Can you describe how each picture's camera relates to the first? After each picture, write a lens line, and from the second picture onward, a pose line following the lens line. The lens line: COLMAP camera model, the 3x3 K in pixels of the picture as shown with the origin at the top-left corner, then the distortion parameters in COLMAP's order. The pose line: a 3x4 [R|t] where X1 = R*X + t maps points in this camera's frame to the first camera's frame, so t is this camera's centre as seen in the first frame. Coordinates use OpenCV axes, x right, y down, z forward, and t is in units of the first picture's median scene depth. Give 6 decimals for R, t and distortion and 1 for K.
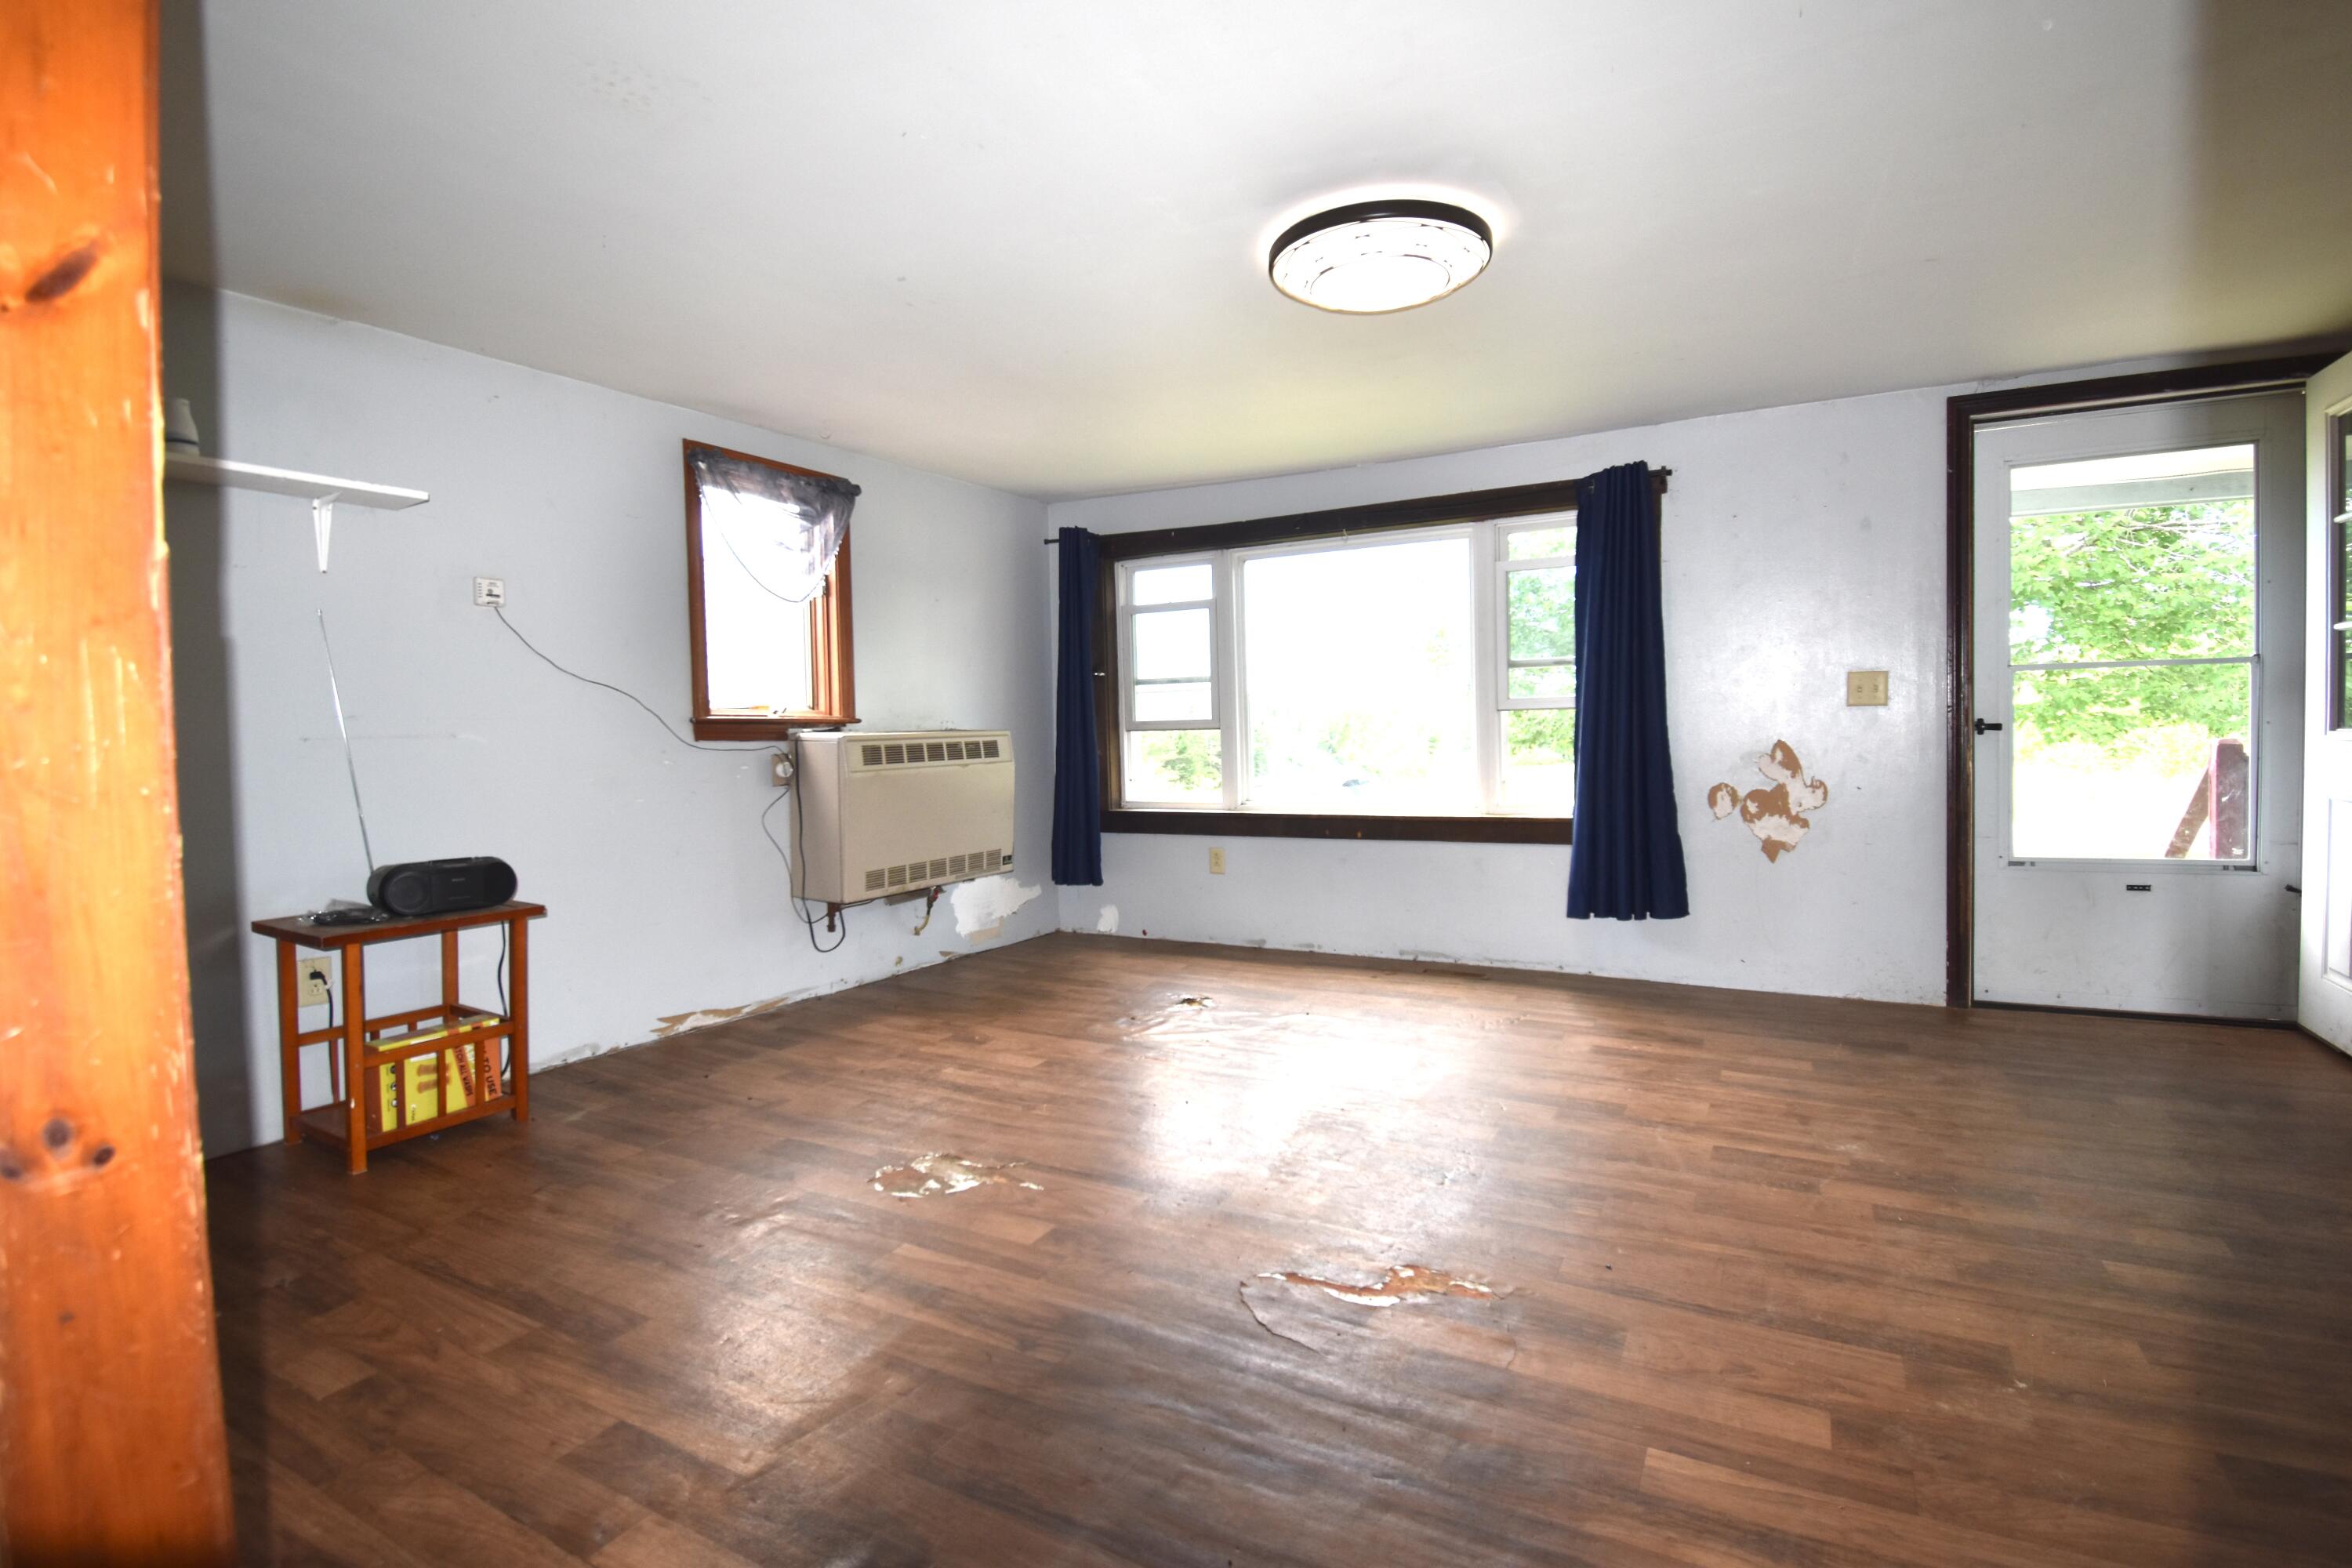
lens RADIAL K [[1118.9, 0, 1177.4], [0, 1118.9, 765.4], [0, 0, 1]] dist [0.016237, -0.031501]
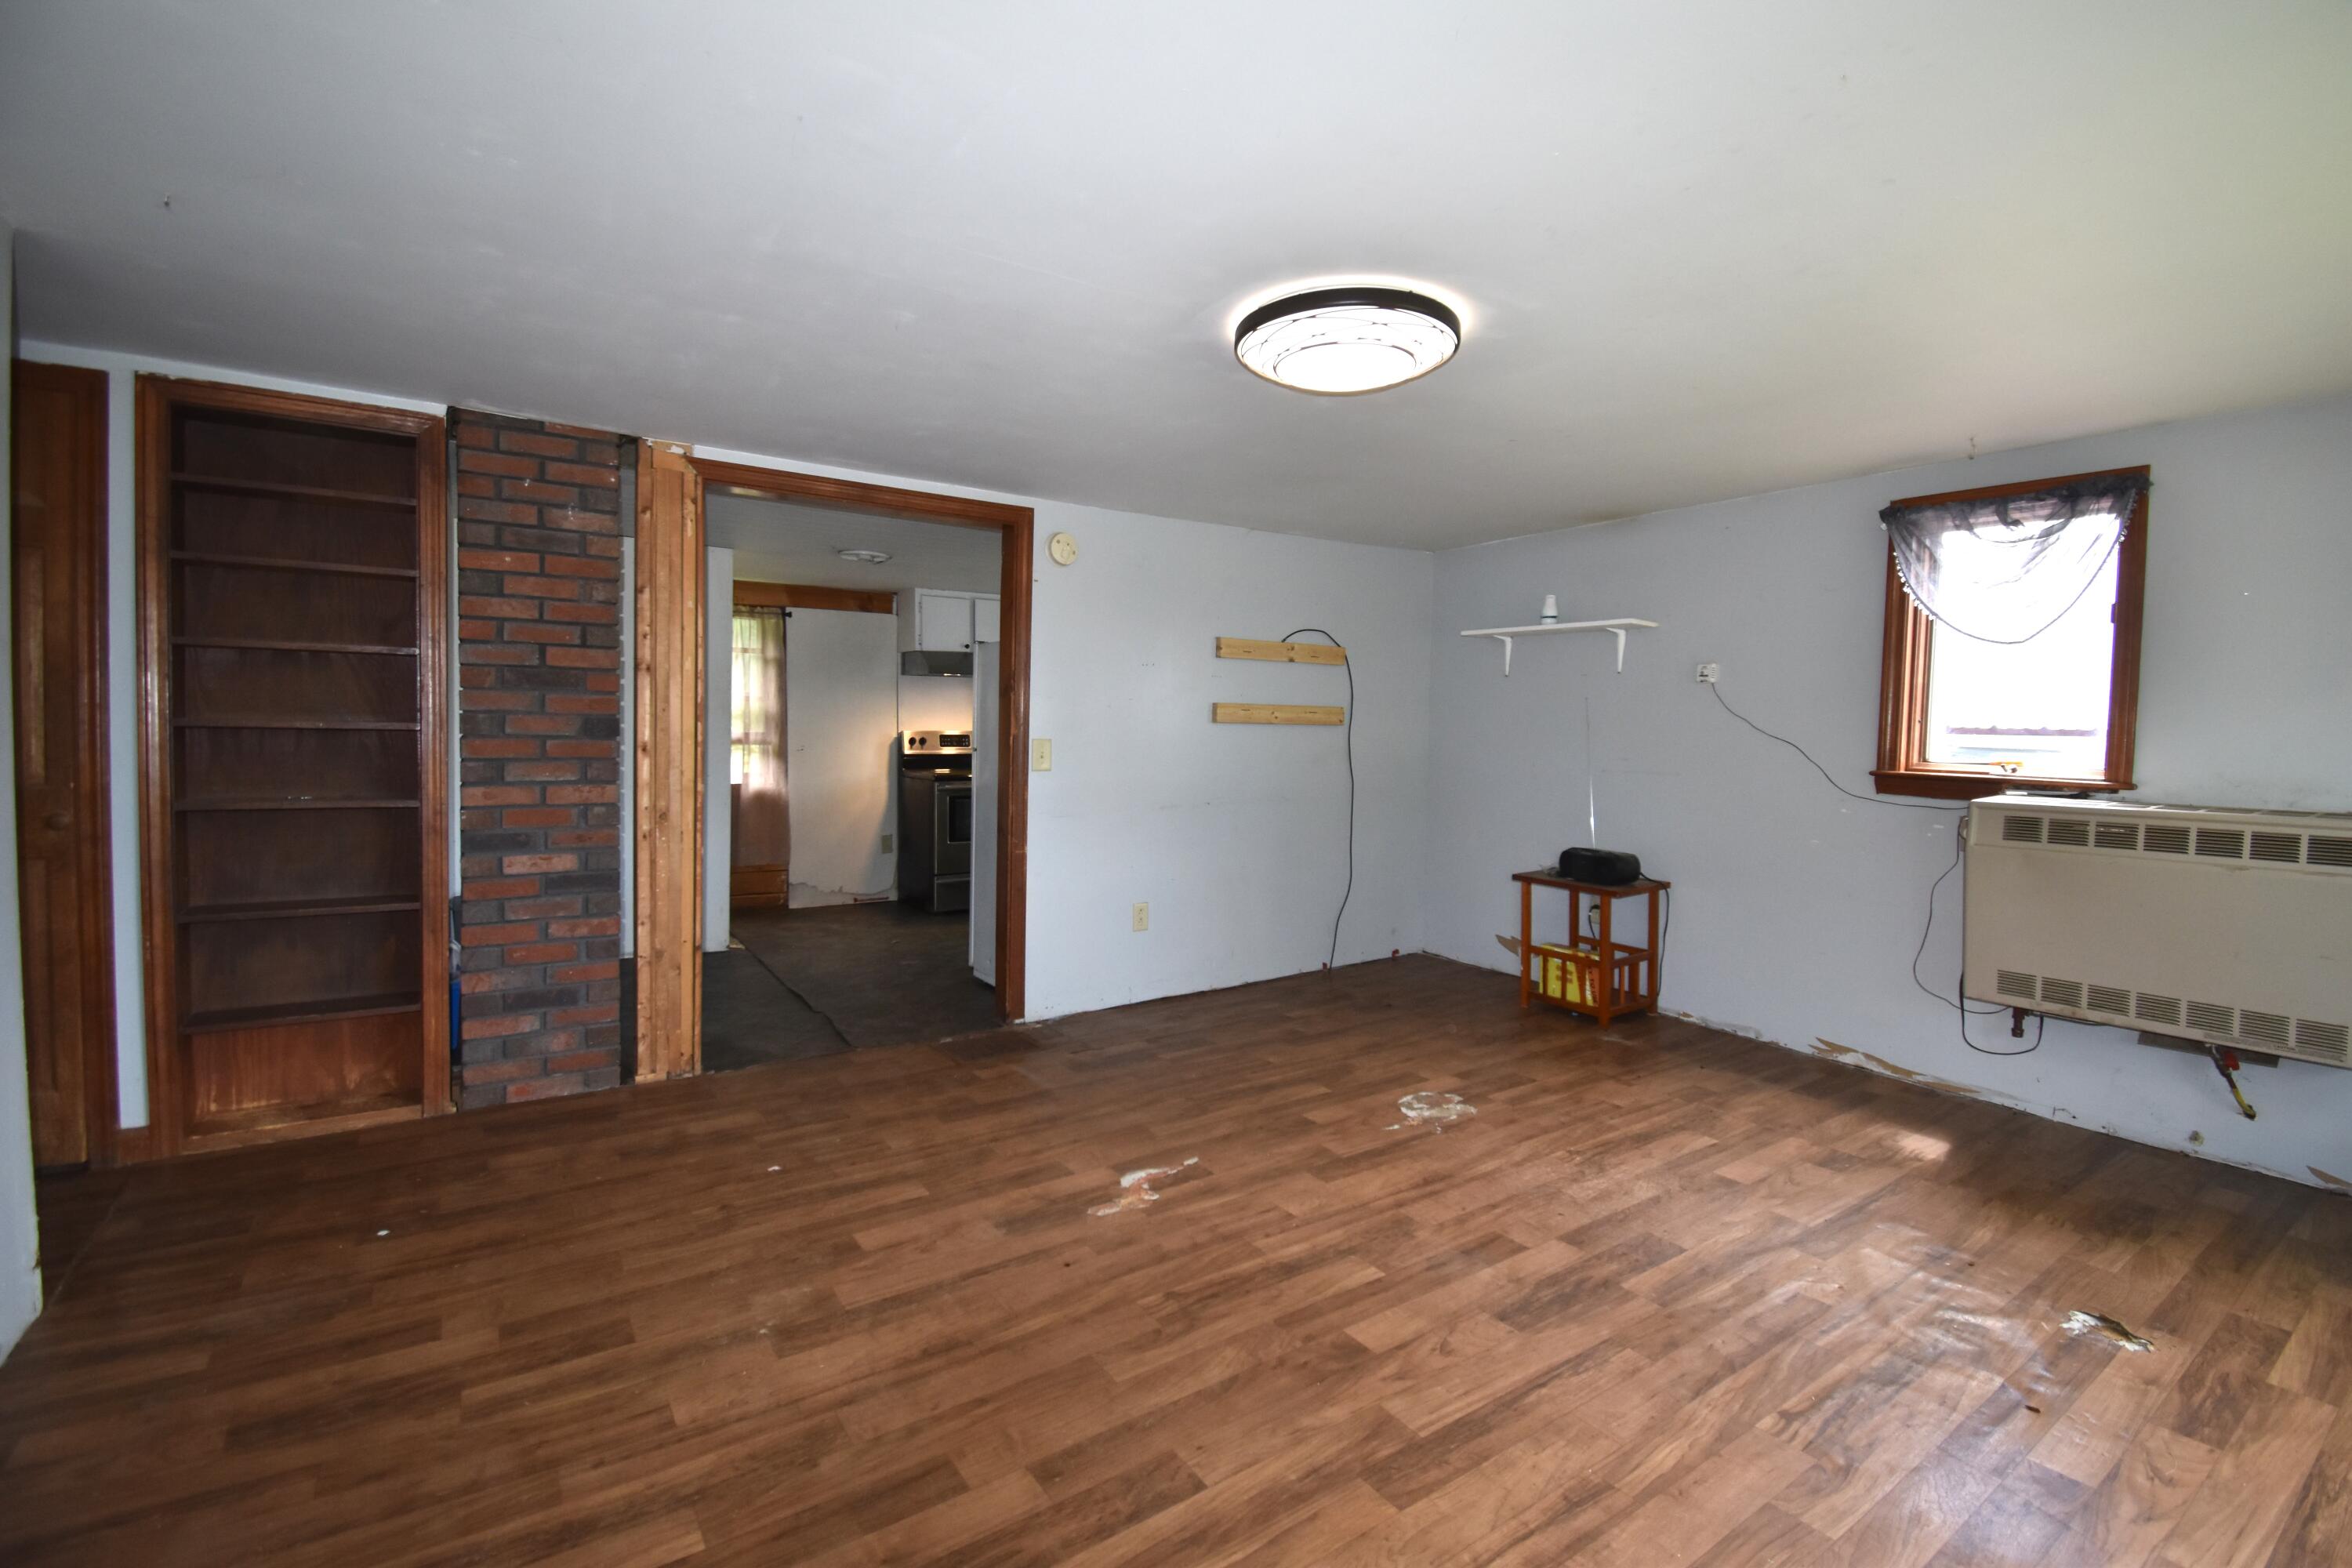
lens RADIAL K [[1036.8, 0, 1190.6], [0, 1036.8, 768.4], [0, 0, 1]] dist [0.002520, -0.017854]
pose [[-0.448424, 0.049894, -0.892427, 0.822738], [-0.038701, 0.996421, 0.075155, -0.107693], [0.892983, 0.068239, -0.444888, 1.006585]]
